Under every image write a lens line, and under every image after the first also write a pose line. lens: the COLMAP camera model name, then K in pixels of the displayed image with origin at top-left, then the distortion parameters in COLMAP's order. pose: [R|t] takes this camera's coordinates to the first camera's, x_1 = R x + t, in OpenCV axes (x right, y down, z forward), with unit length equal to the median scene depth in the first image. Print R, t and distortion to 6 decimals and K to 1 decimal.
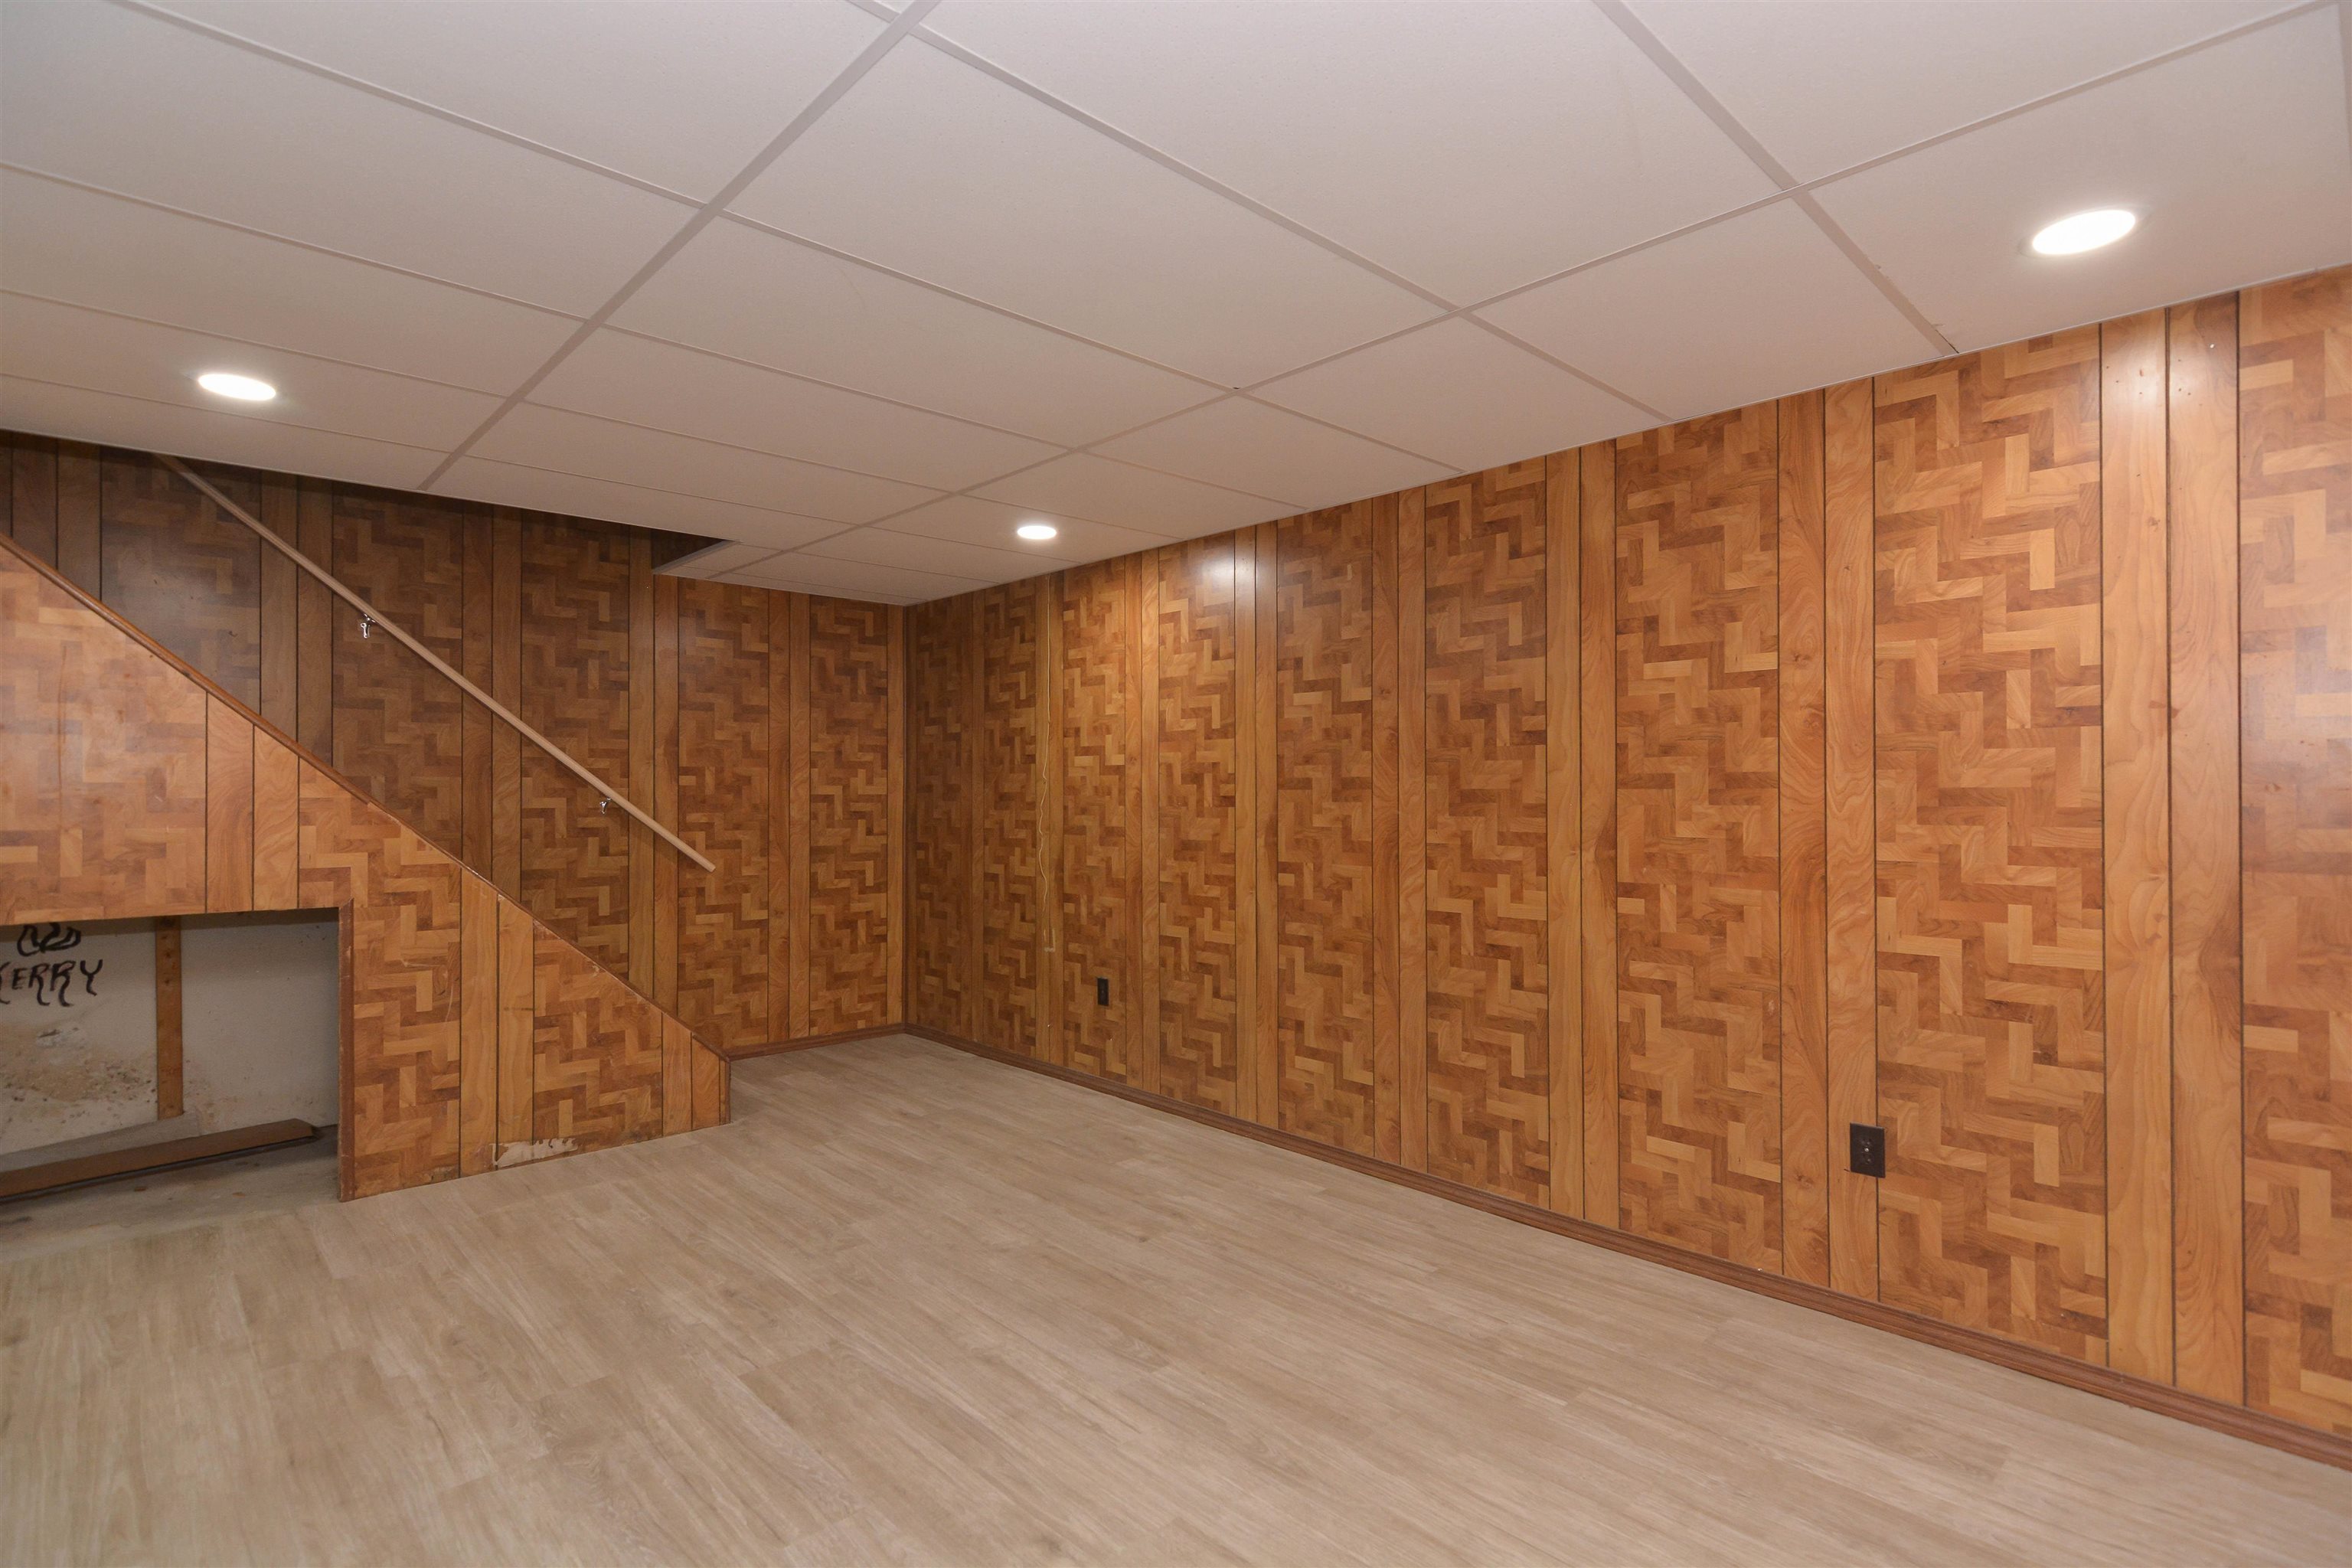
lens RADIAL K [[1138.4, 0, 1182.4], [0, 1138.4, 791.6], [0, 0, 1]] dist [0.020922, -0.010339]
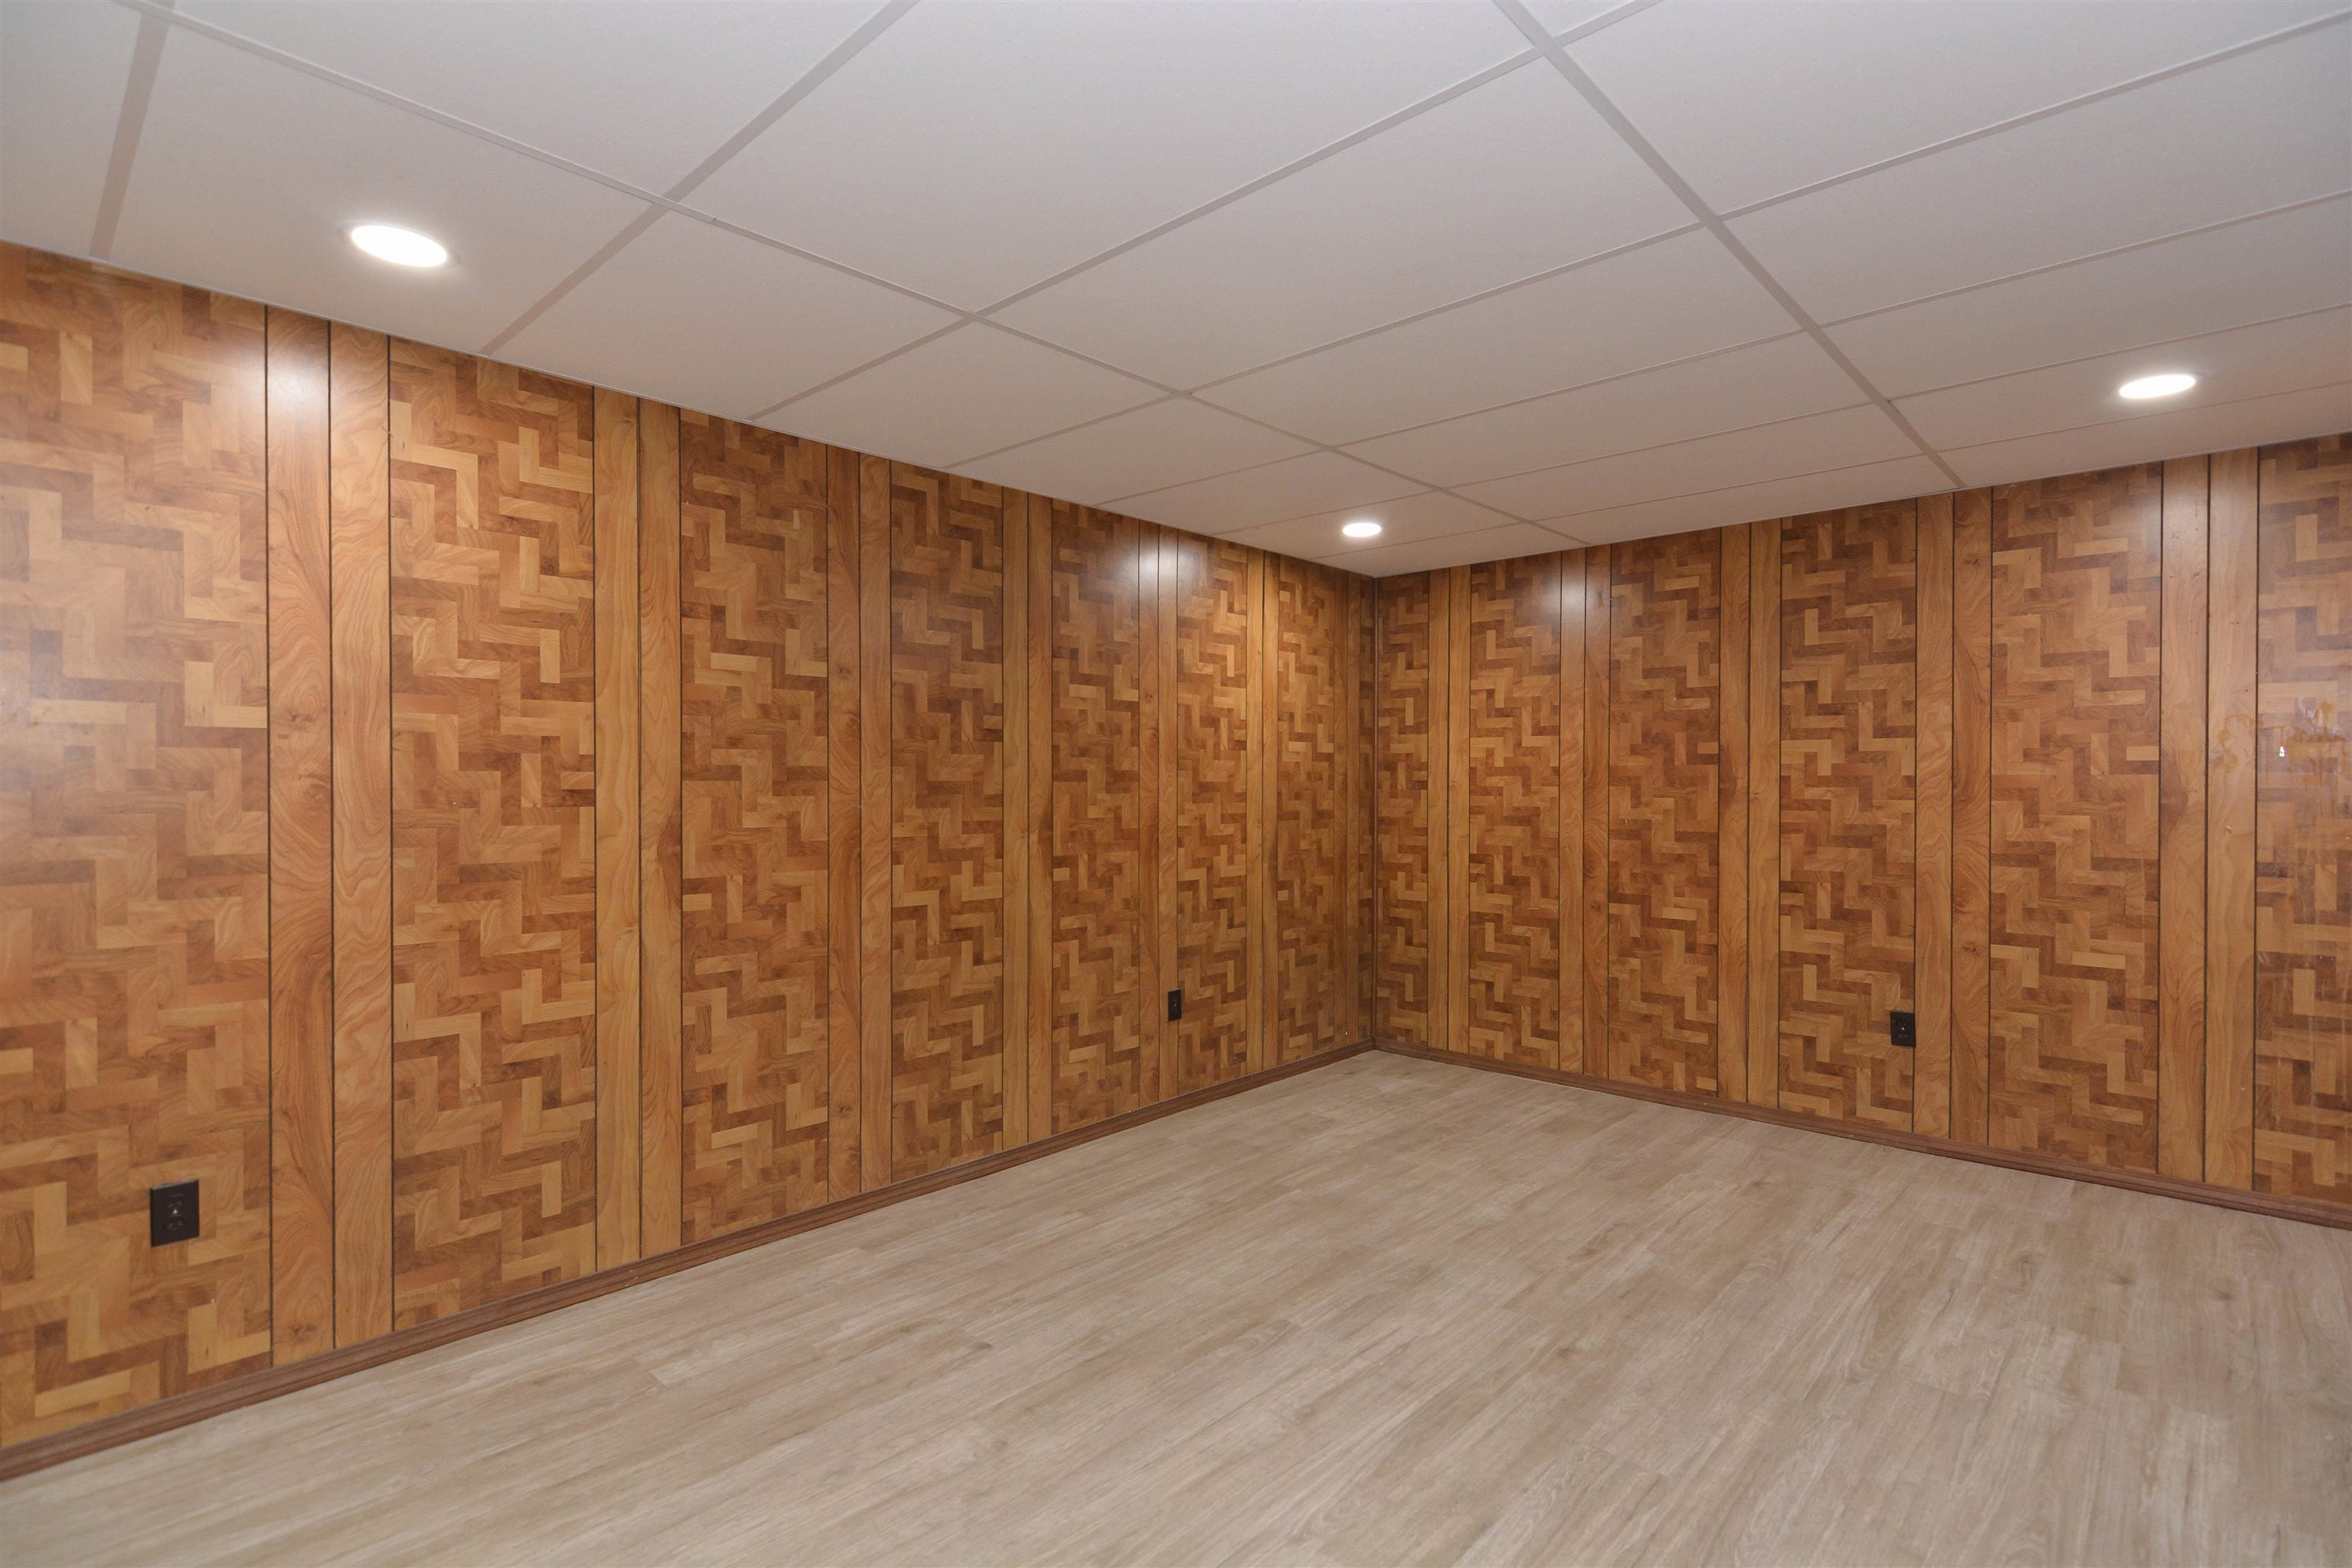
lens RADIAL K [[1138.4, 0, 1182.4], [0, 1138.4, 791.6], [0, 0, 1]] dist [0.020922, -0.010339]
pose [[-0.076139, -0.005699, 0.997081, -0.773136], [-0.000900, 0.999984, 0.005647, 0.001222], [-0.997097, -0.000467, -0.076143, 0.853014]]
